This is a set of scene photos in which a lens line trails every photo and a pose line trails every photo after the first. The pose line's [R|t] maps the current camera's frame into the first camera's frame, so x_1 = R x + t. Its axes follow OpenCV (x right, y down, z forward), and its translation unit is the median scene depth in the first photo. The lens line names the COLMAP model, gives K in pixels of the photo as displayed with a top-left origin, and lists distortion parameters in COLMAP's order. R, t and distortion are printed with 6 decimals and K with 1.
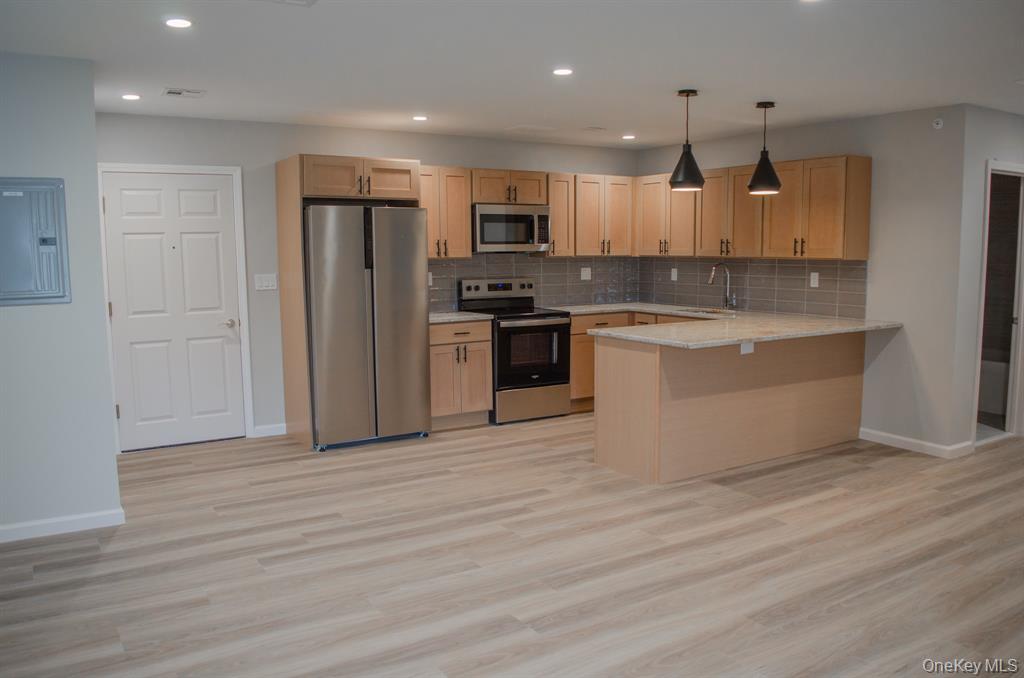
lens RADIAL K [[806.0, 0, 507.8], [0, 806.0, 348.2], [0, 0, 1]] dist [-0.088148, 0.012964]
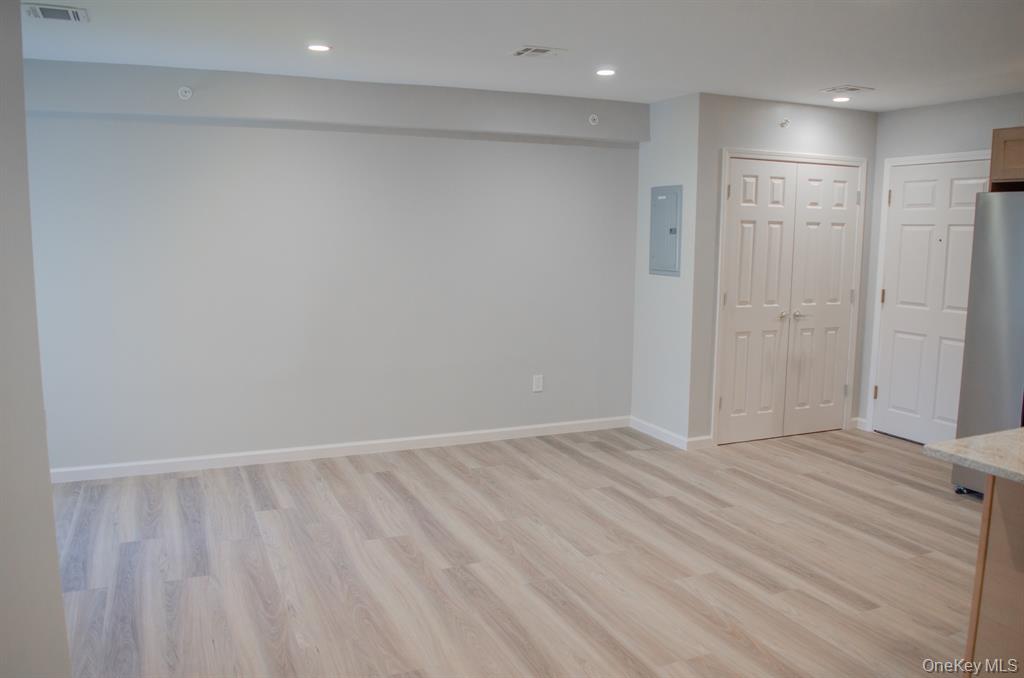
lens RADIAL K [[799.4, 0, 514.1], [0, 799.4, 345.4], [0, 0, 1]] dist [-0.095081, 0.018738]
pose [[-0.143868, 0.147971, -0.978472, 0.807956], [-0.129164, 0.977492, 0.166814, -0.127473], [0.981131, 0.150383, -0.121517, 0.860064]]
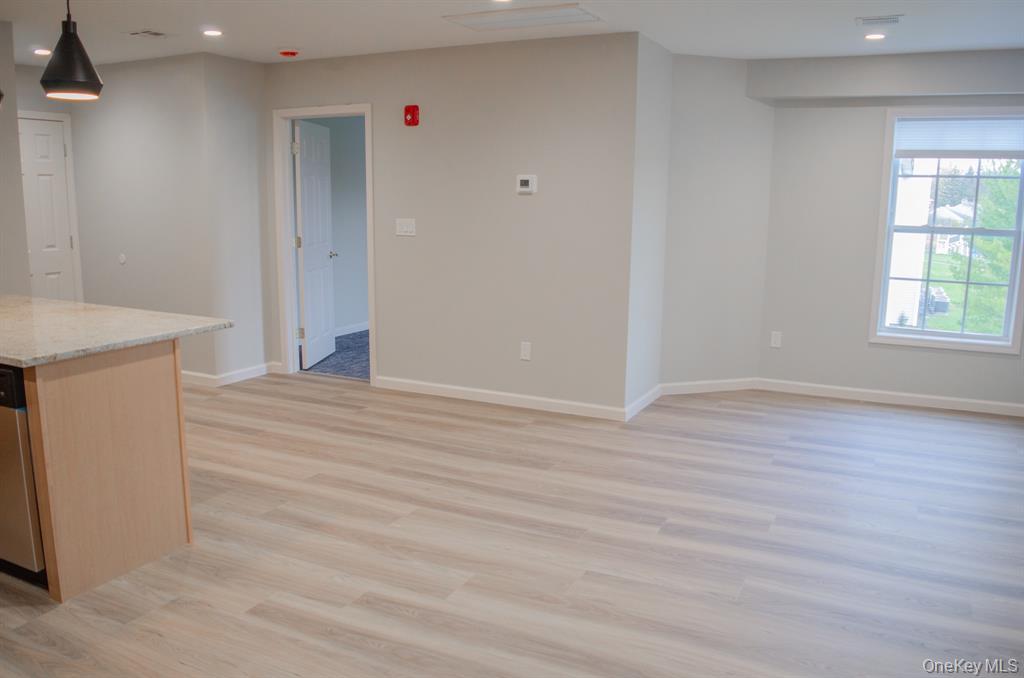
lens RADIAL K [[799.4, 0, 514.1], [0, 799.4, 345.4], [0, 0, 1]] dist [-0.095081, 0.018738]
pose [[-0.521805, -0.158863, 0.838142, -0.575555], [0.095770, 0.965386, 0.242605, -0.148627], [-0.847672, 0.206862, -0.488529, 1.240601]]
